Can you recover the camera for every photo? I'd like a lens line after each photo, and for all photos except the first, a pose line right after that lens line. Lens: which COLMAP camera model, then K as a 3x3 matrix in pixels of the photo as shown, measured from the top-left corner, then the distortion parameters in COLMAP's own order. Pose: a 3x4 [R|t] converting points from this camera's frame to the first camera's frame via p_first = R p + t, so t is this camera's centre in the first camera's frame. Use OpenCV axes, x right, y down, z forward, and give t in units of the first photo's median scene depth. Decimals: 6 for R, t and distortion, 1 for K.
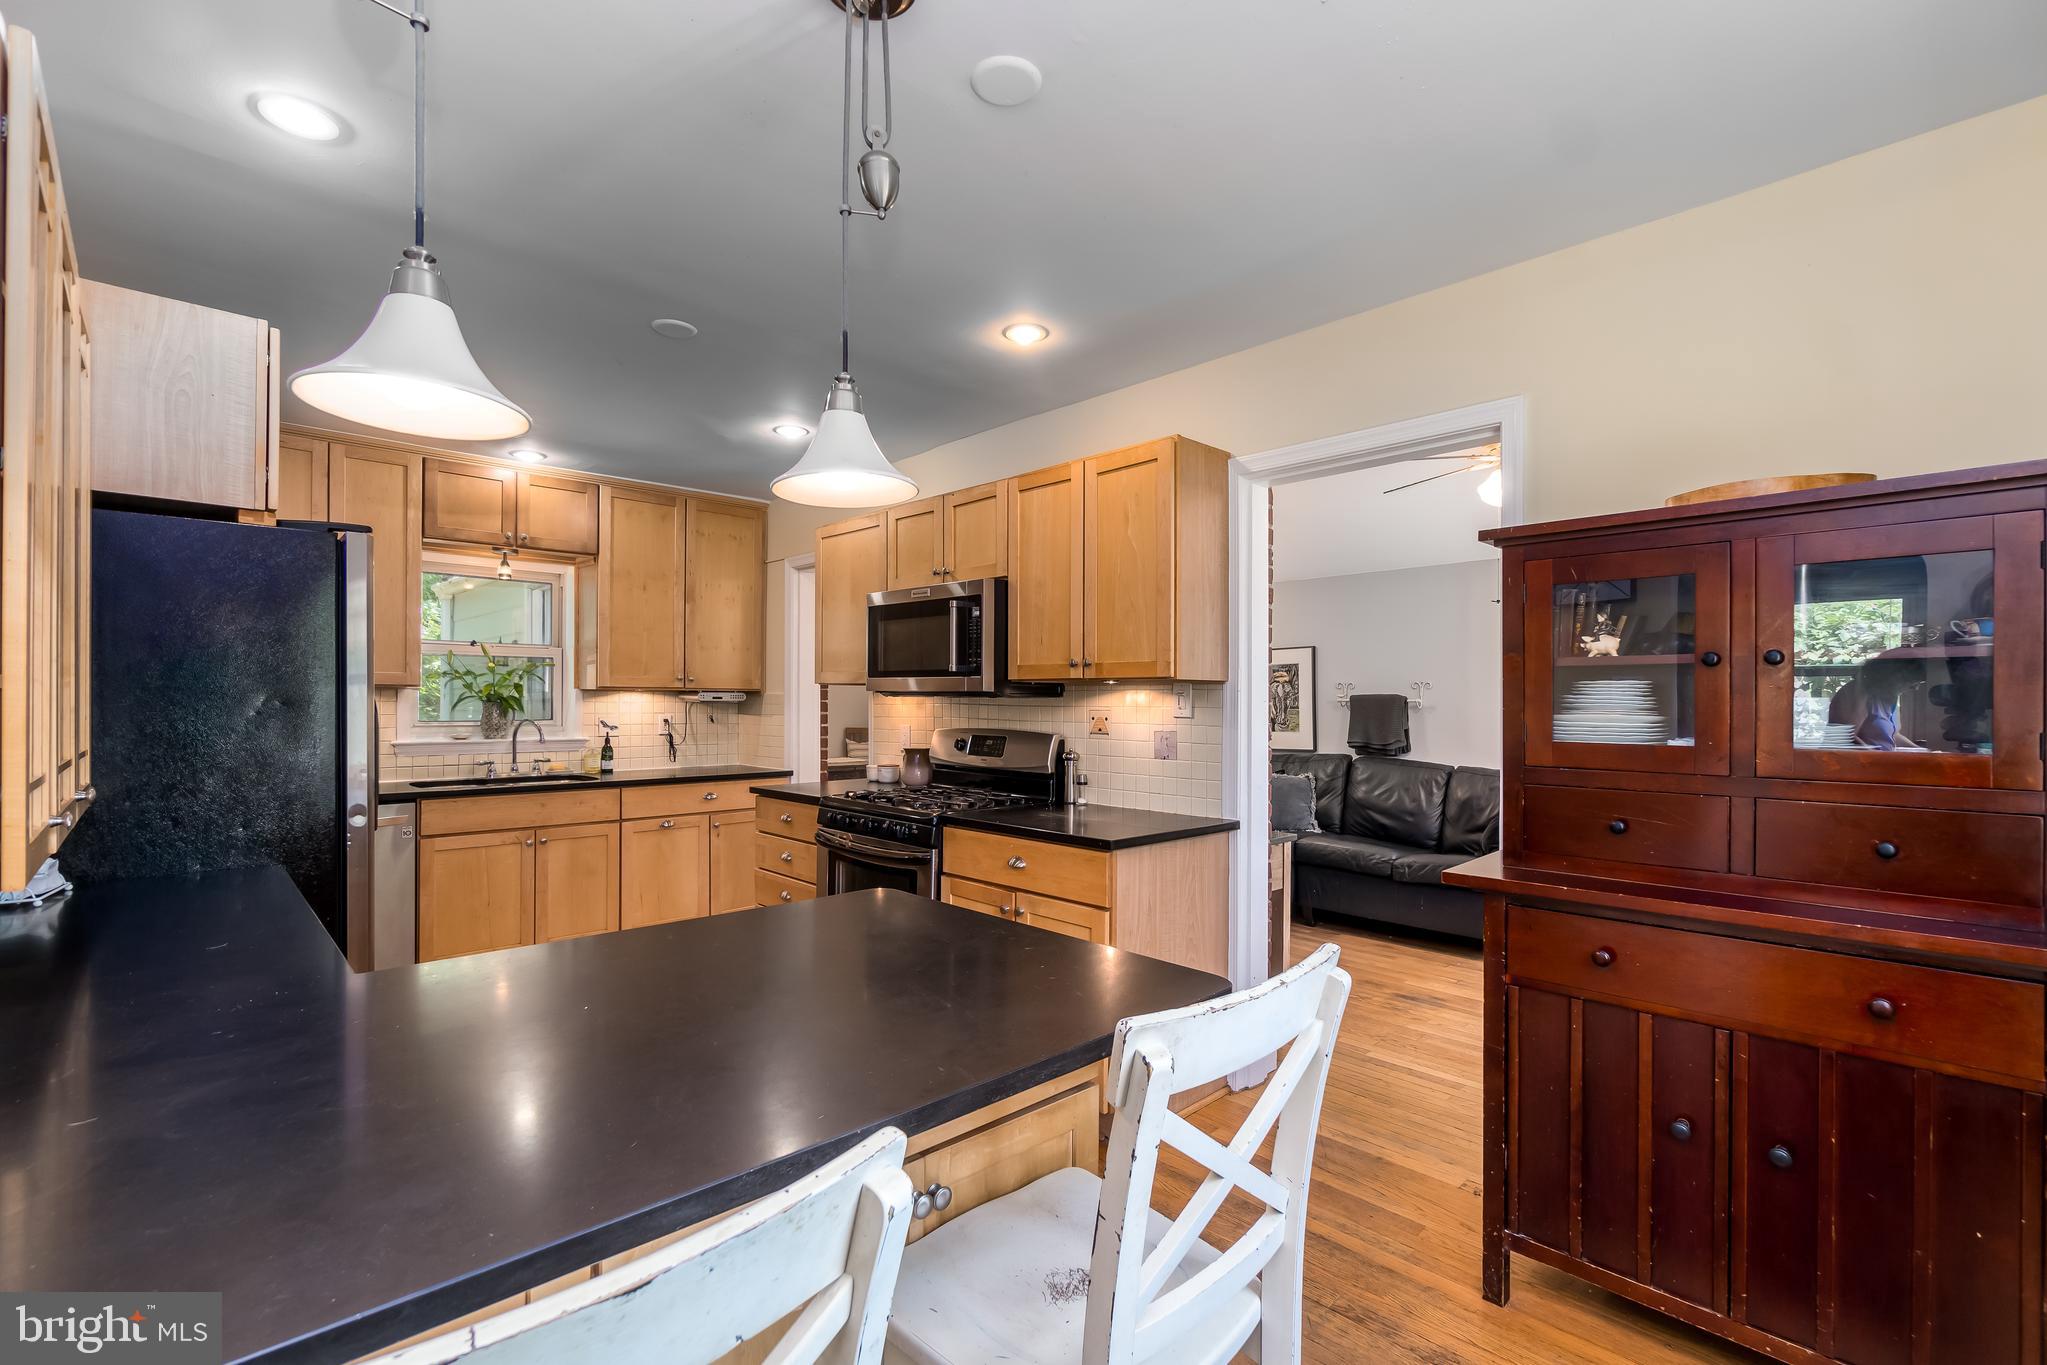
lens RADIAL K [[902.2, 0, 1035.7], [0, 902.2, 703.8], [0, 0, 1]] dist [-0.001488, -0.000034]
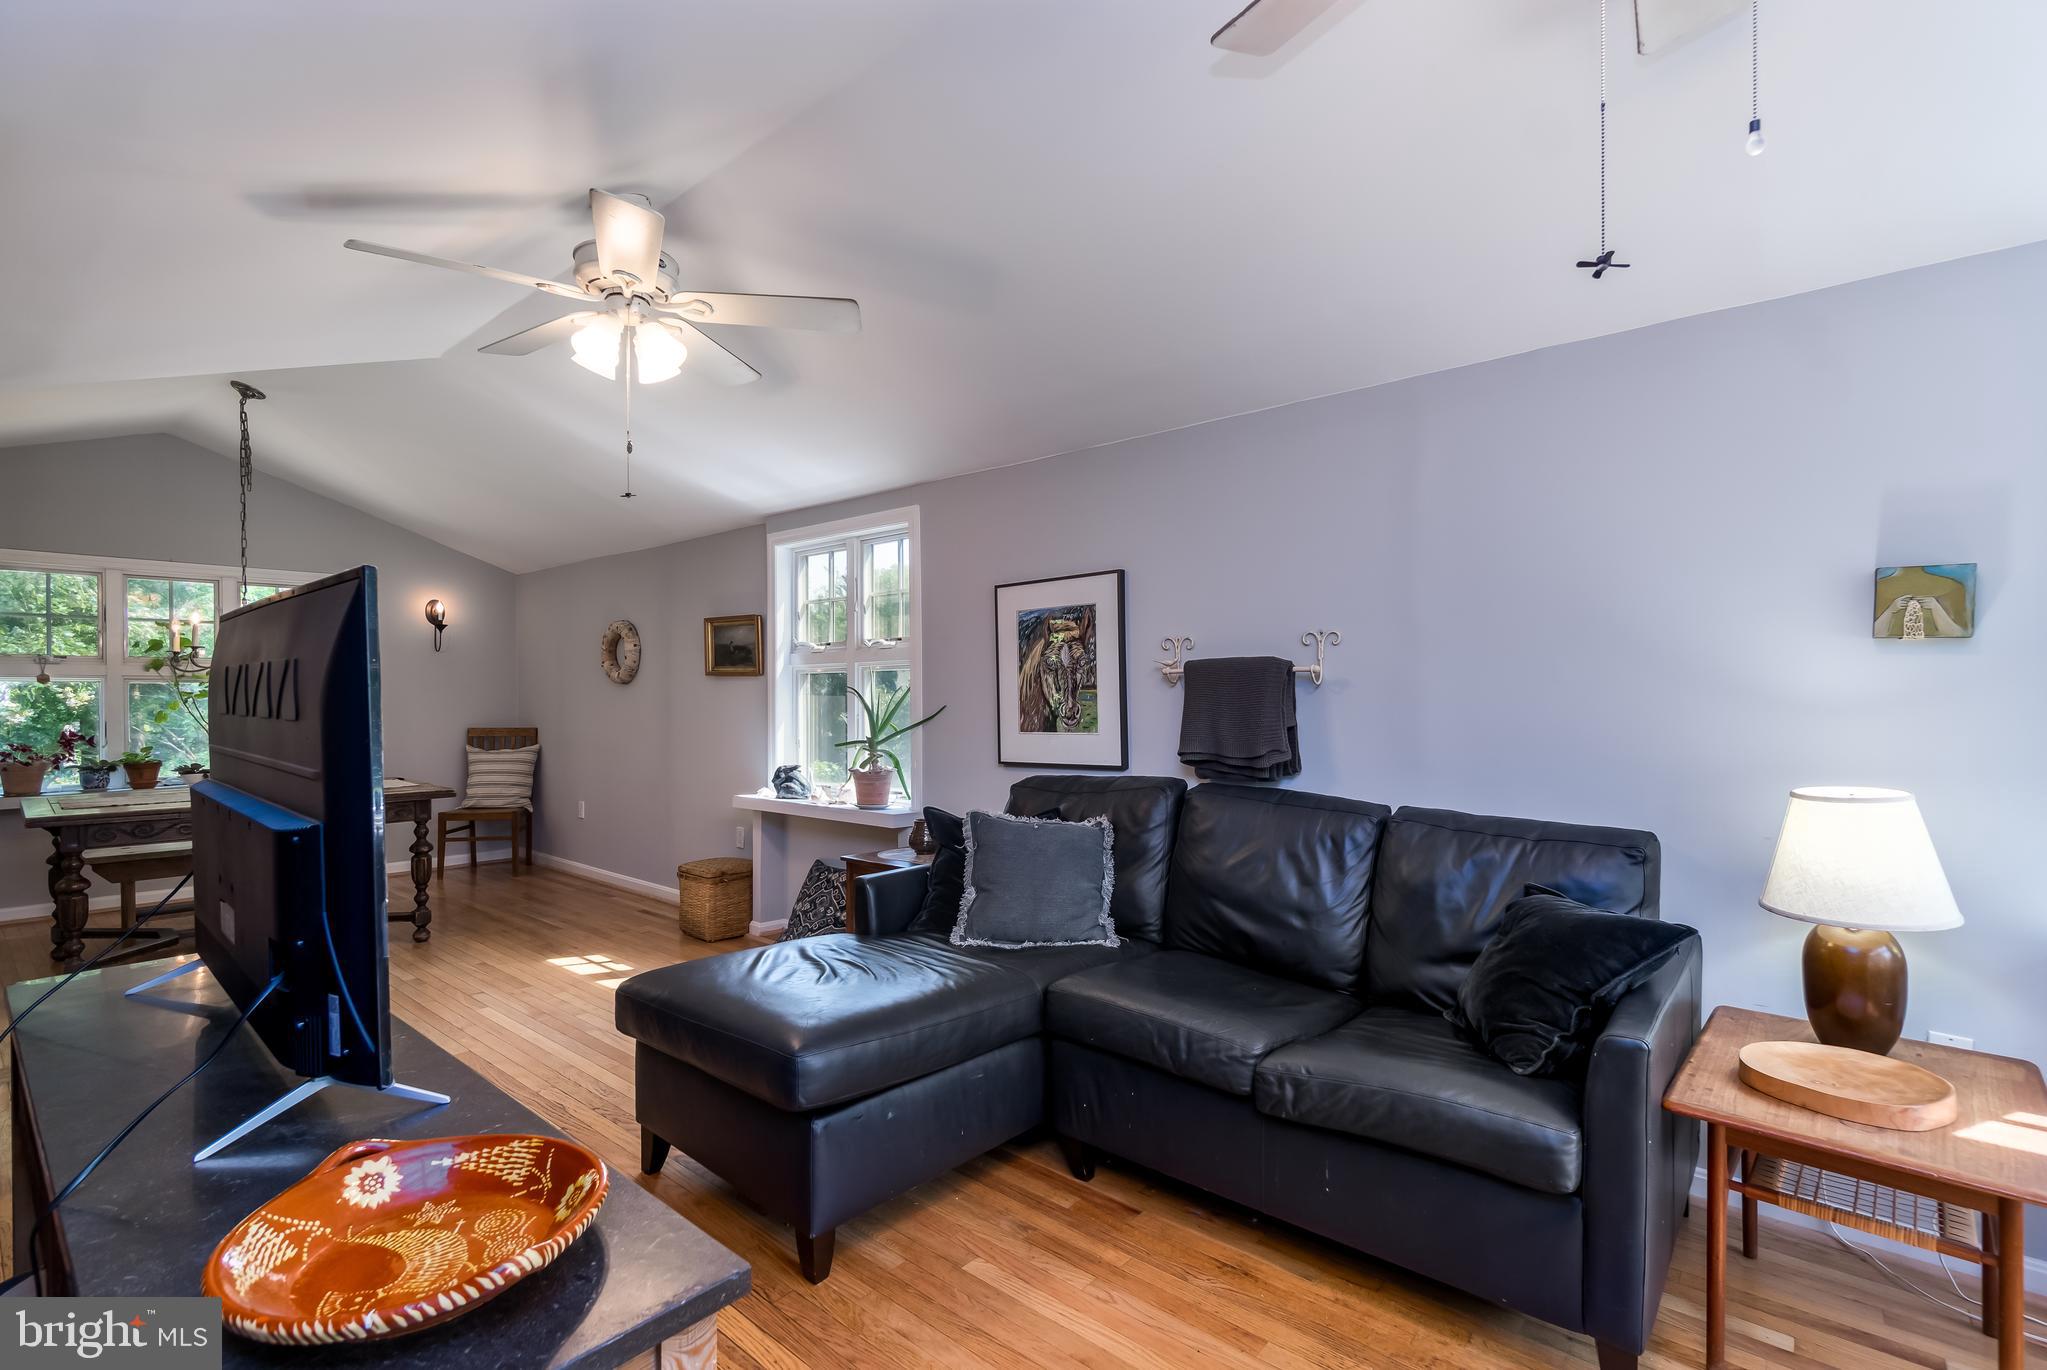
lens RADIAL K [[926.6, 0, 1011.8], [0, 926.6, 701.6], [0, 0, 1]] dist [-0.002093, -0.000160]
pose [[0.995776, -0.007715, 0.091496, 0.254624], [0.007100, 0.999950, 0.007045, 0.011549], [-0.091546, -0.006366, 0.995780, 0.610740]]
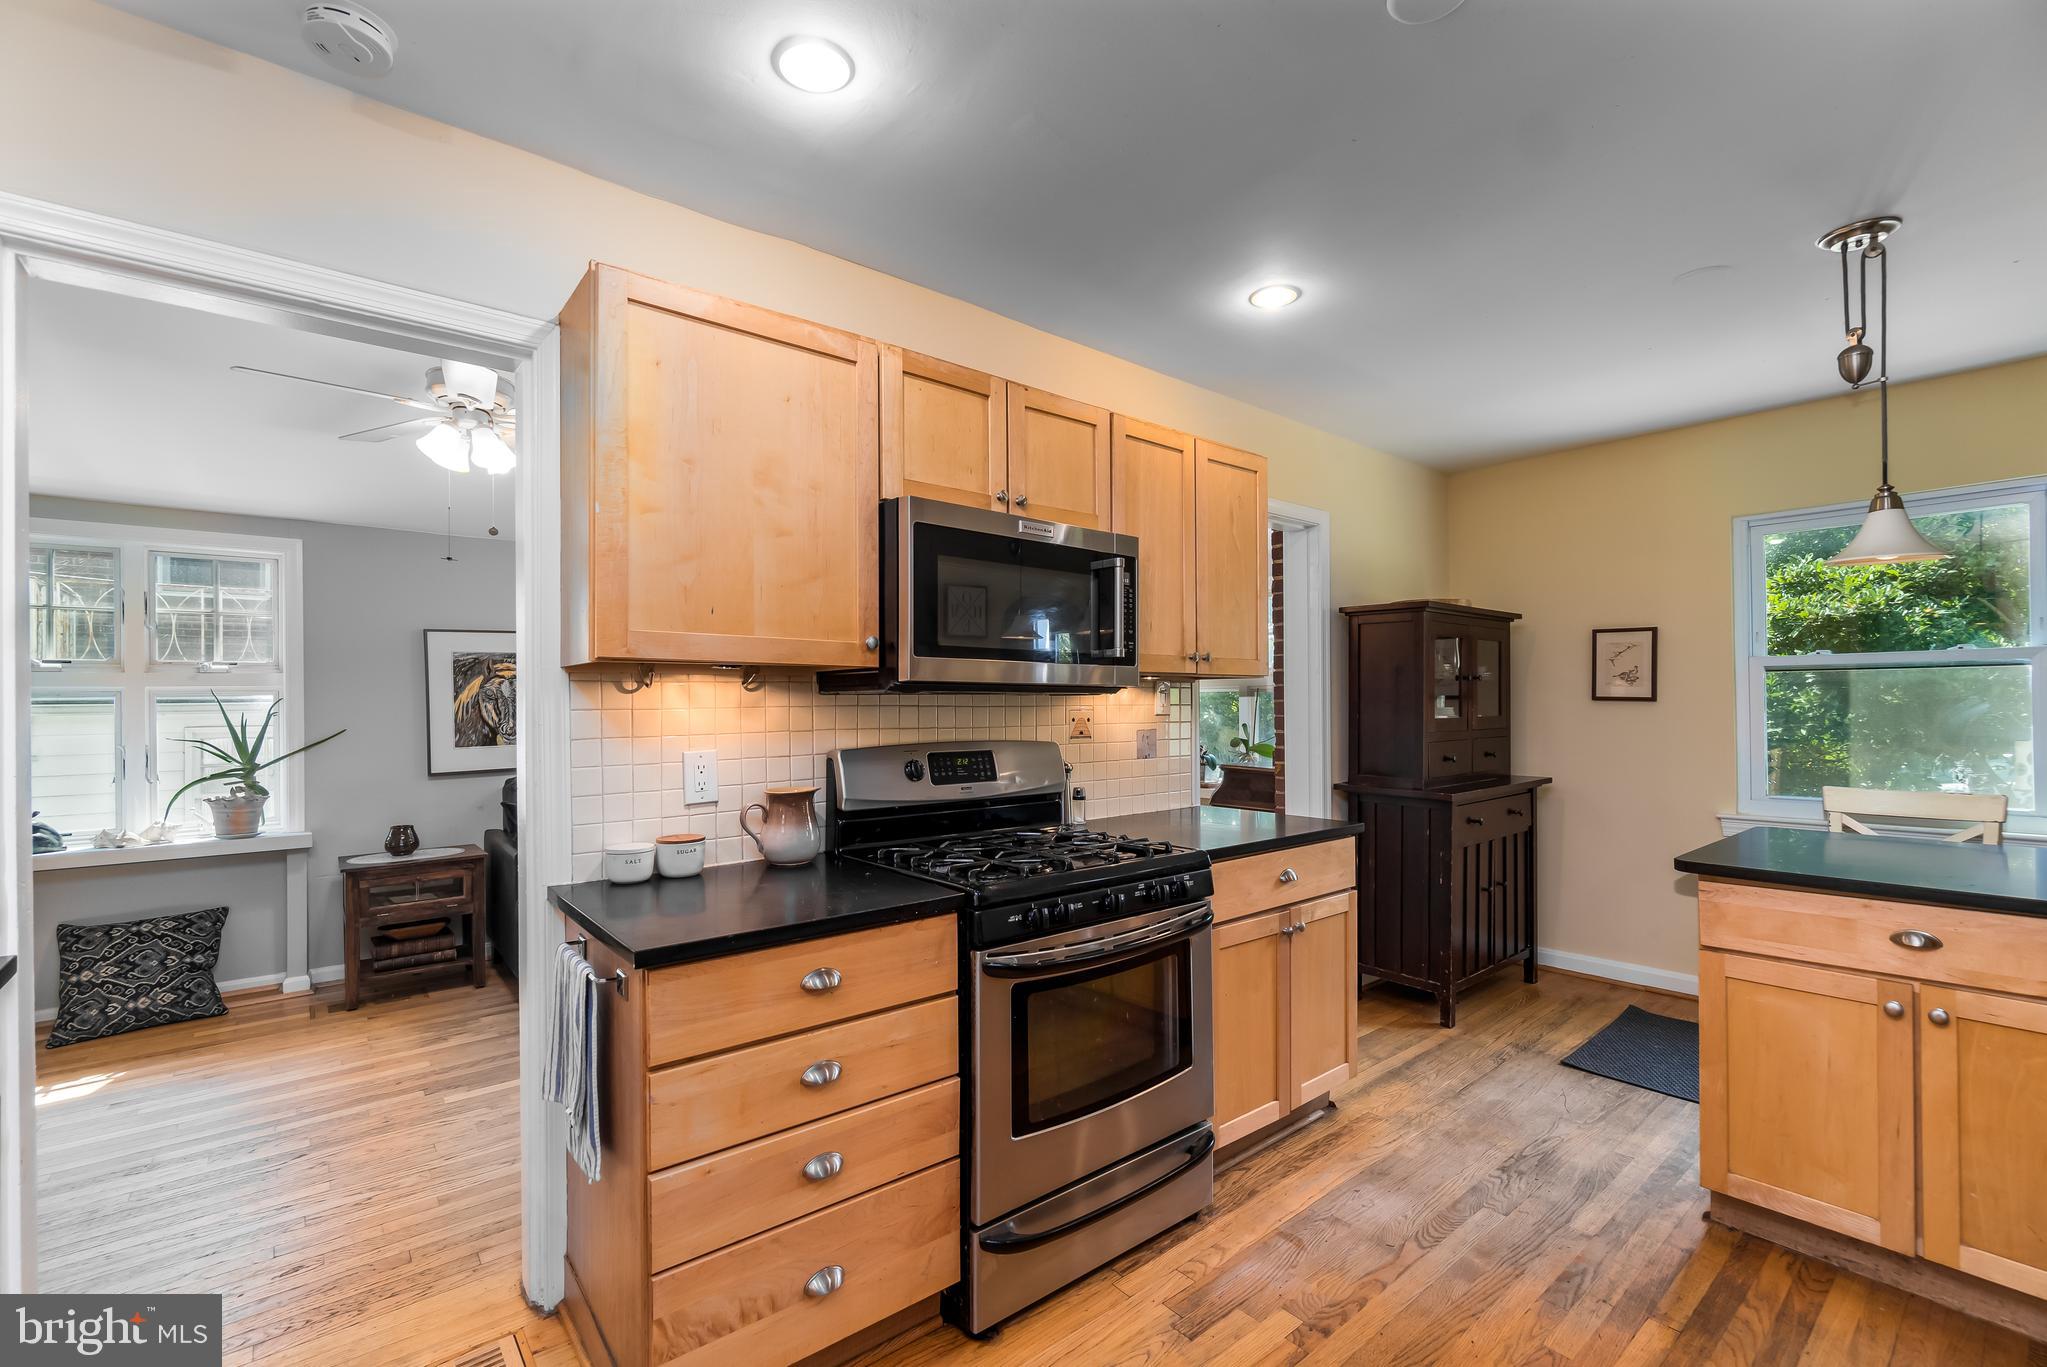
lens RADIAL K [[877.2, 0, 1018.0], [0, 877.2, 700.2], [0, 0, 1]] dist [-0.002374, -0.000335]
pose [[0.069951, -0.000636, 0.997550, -0.551020], [0.009883, 0.999951, -0.000055, -0.001805], [-0.997501, 0.009863, 0.069954, 0.722124]]
